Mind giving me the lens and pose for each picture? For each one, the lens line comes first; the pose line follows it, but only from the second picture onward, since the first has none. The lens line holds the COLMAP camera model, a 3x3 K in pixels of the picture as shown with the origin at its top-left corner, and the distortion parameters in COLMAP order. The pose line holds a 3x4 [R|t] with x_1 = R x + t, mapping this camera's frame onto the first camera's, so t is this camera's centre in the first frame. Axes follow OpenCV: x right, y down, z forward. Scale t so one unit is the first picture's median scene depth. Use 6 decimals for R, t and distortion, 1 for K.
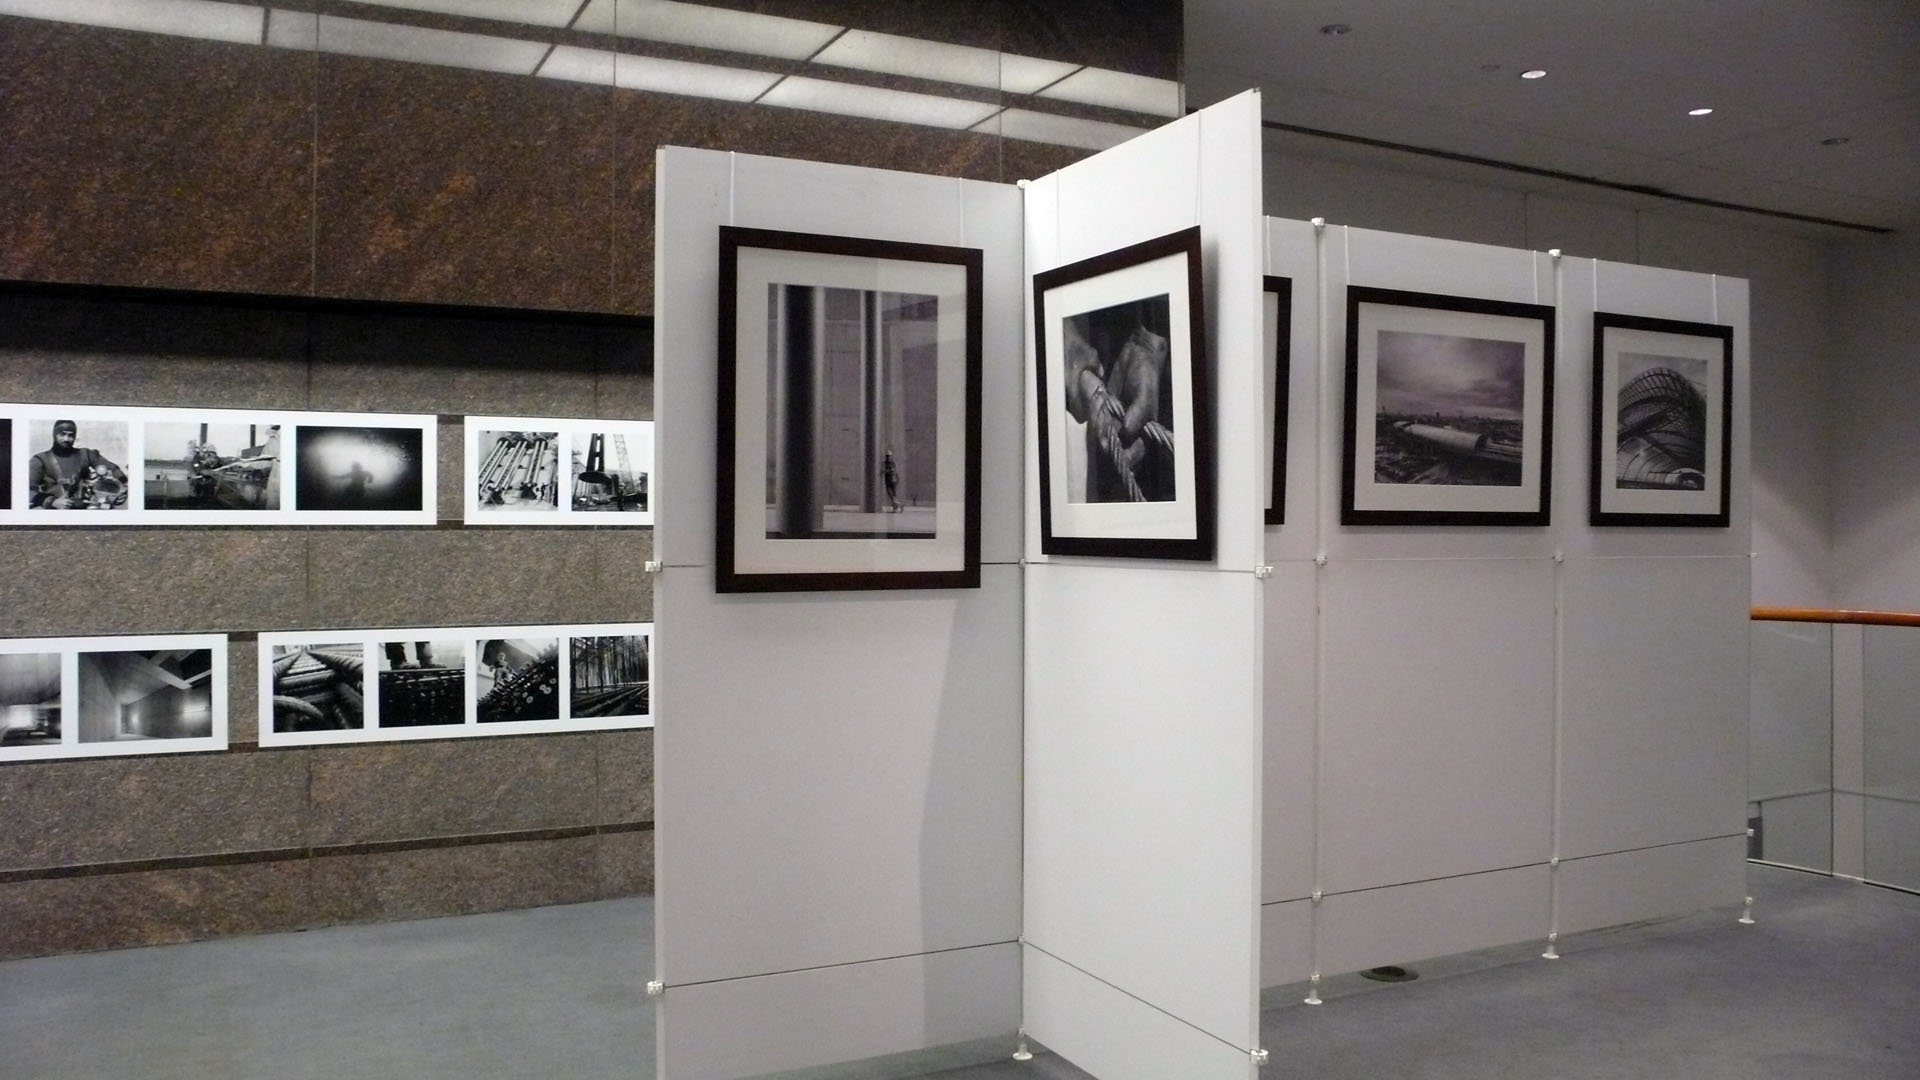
lens RADIAL K [[1455.9, 0, 954.3], [0, 1455.9, 540.1], [0, 0, 1]] dist [-0.098405, 0.030519]
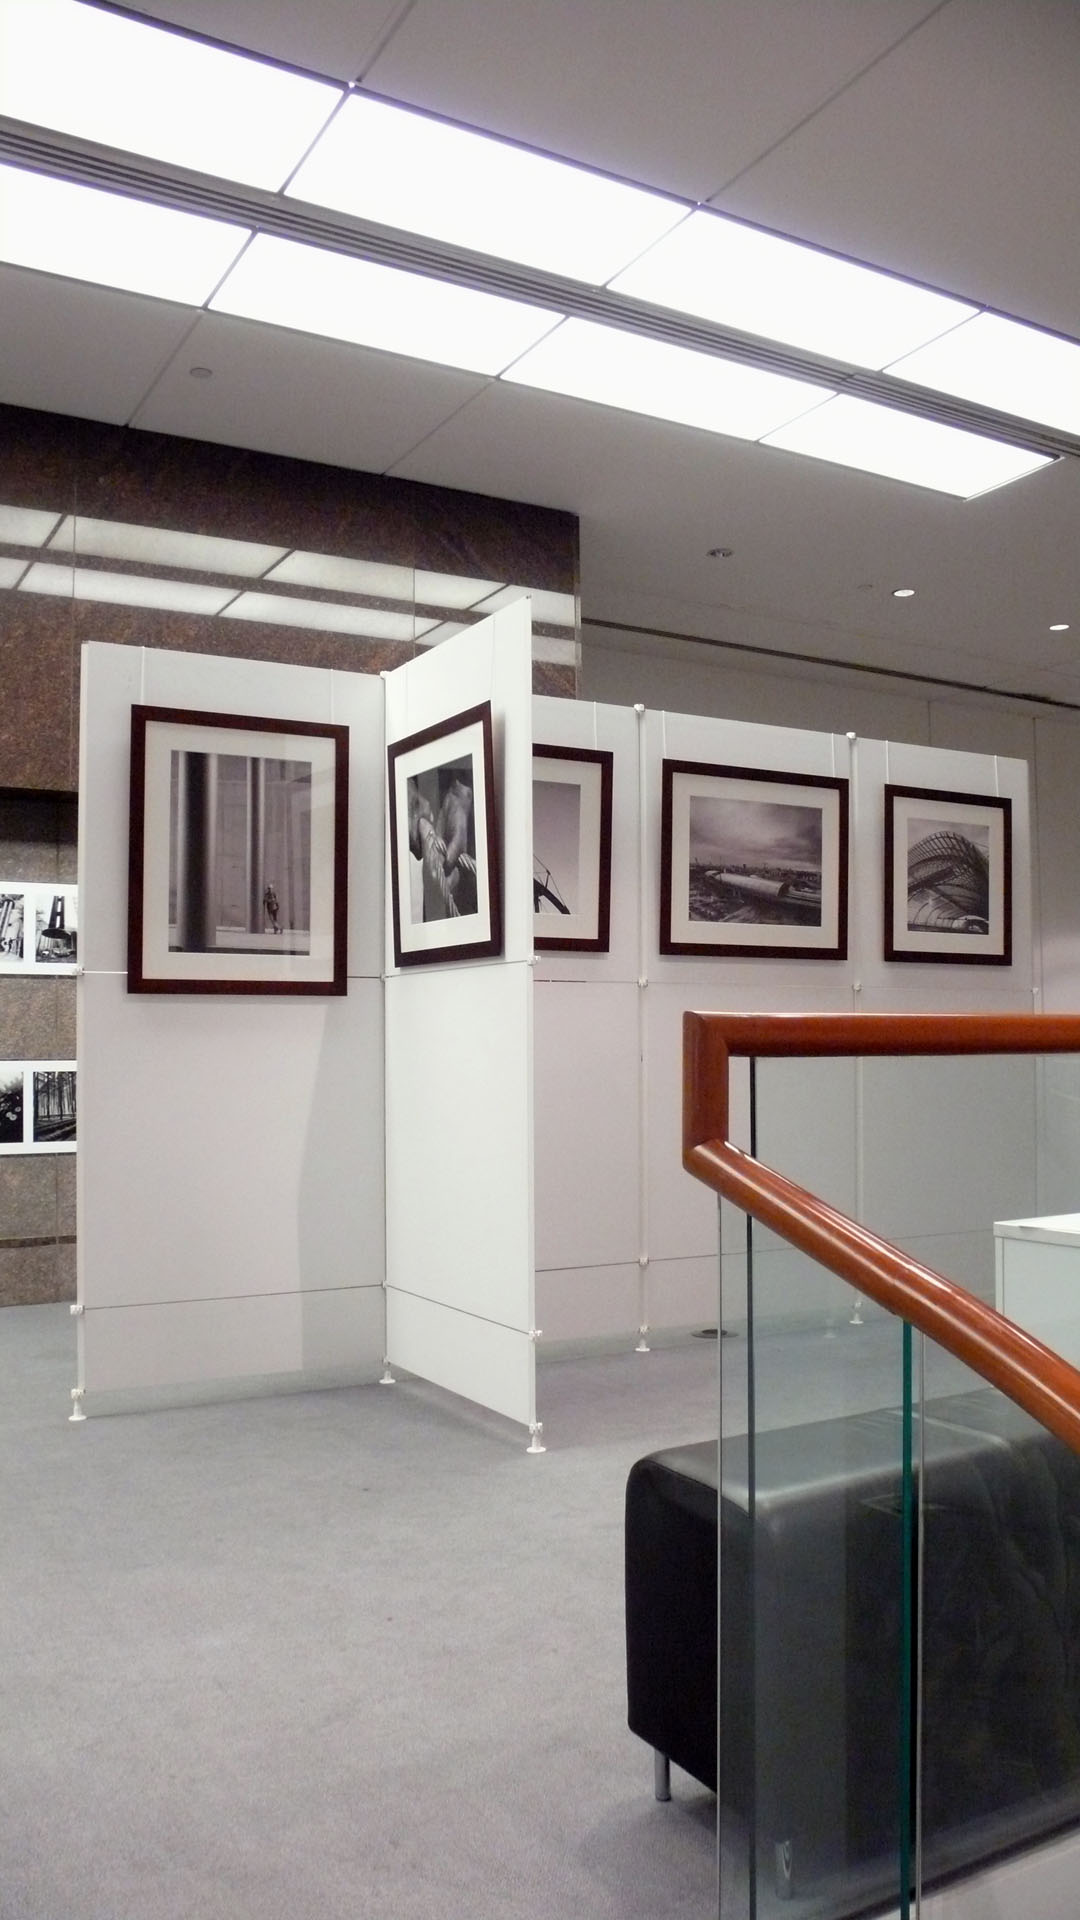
lens RADIAL K [[1455.9, 0, 561.0], [0, 1455.9, 1018.1], [0, 0, 1]] dist [-0.098405, 0.030519]
pose [[0.998196, -0.005578, 0.059787, 0.110737], [0.007283, 0.999572, -0.028342, 0.077761], [-0.059603, 0.028726, 0.997809, -0.219457]]
